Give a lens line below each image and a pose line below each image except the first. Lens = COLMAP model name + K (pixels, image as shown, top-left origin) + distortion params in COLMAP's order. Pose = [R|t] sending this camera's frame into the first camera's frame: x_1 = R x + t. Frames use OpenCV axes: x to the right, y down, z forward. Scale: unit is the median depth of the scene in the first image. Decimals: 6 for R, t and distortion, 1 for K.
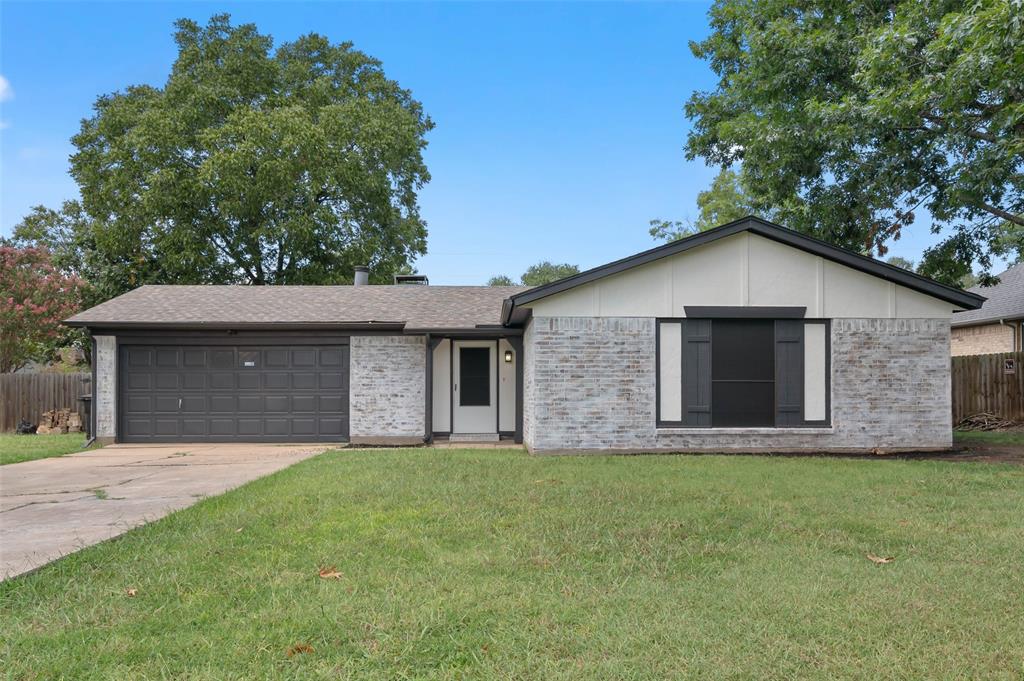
lens RADIAL K [[478.3, 0, 466.0], [0, 478.3, 383.1], [0, 0, 1]] dist [-0.000021, 0.000451]
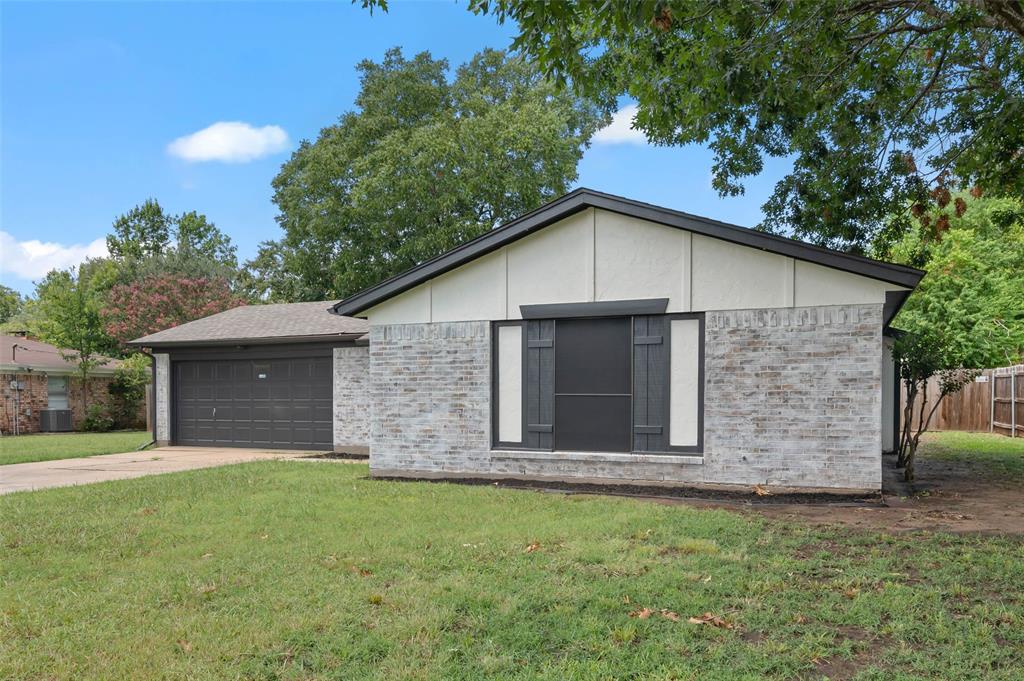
lens RADIAL K [[478.3, 0, 510.2], [0, 478.3, 398.7], [0, 0, 1]] dist [-0.000021, 0.000451]
pose [[0.961845, -0.000566, -0.273596, 0.666318], [0.007359, 0.999690, 0.023803, -0.017913], [0.273497, -0.024908, 0.961550, 0.184615]]
